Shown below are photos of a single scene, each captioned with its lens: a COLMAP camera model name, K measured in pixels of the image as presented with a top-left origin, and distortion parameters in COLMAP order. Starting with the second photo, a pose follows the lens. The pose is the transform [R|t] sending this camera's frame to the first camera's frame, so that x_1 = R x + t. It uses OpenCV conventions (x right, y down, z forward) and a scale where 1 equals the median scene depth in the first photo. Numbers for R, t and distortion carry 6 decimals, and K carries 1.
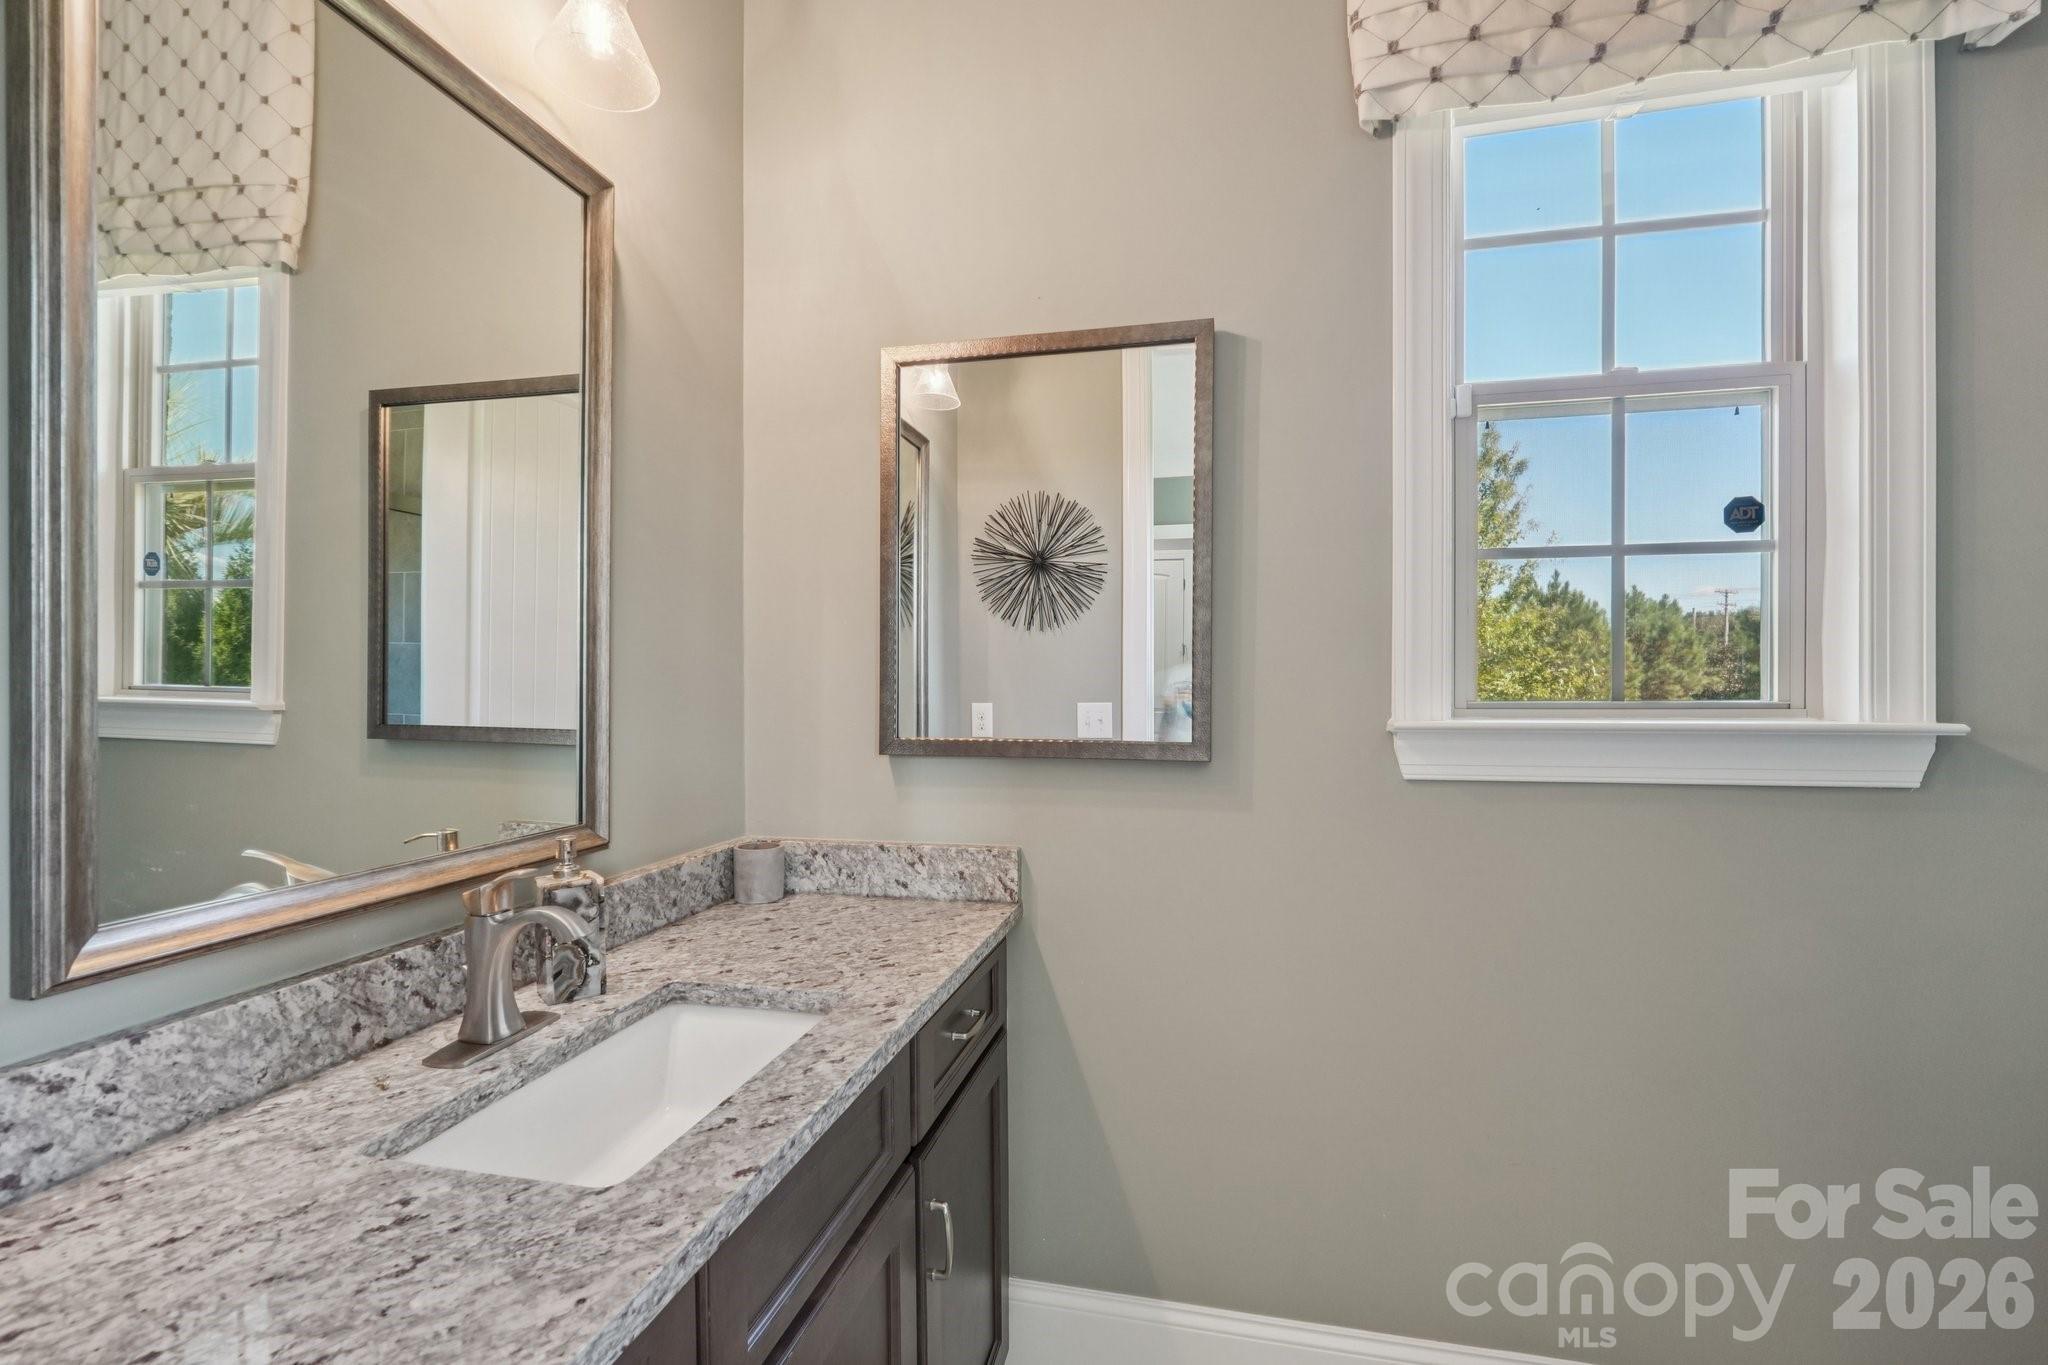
lens RADIAL K [[862.3, 0, 1032.4], [0, 862.3, 684.2], [0, 0, 1]] dist [-0.014100, 0.005893]
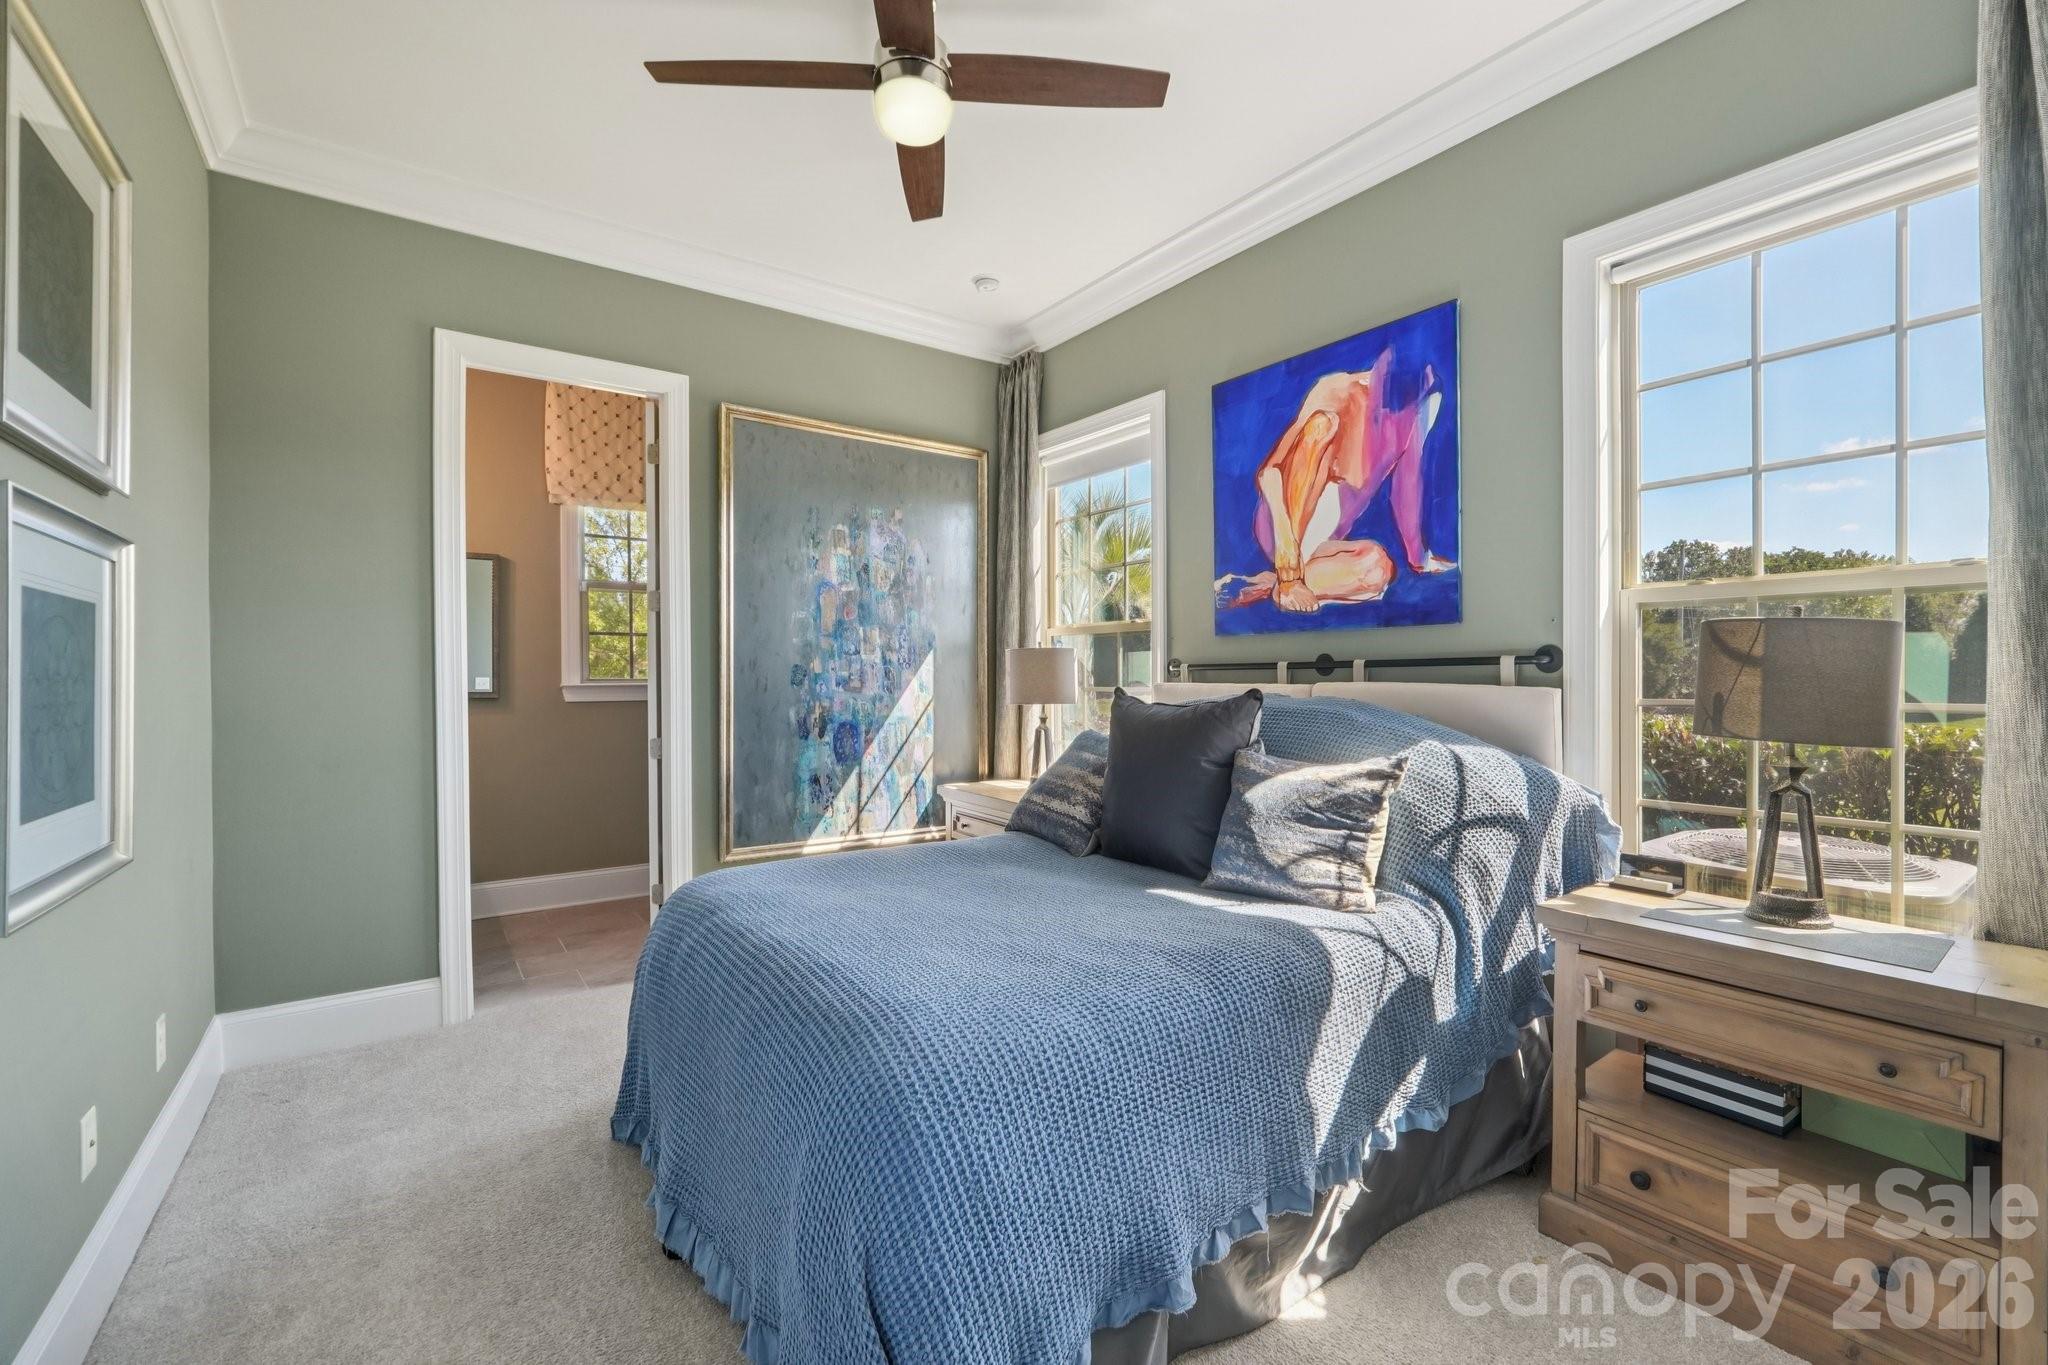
lens RADIAL K [[862.3, 0, 1032.4], [0, 862.3, 684.2], [0, 0, 1]] dist [-0.014100, 0.005893]
pose [[0.666320, -0.007386, 0.745629, -0.851619], [-0.000549, 0.999946, 0.010396, 0.011587], [-0.745665, -0.007337, 0.666280, -2.603561]]
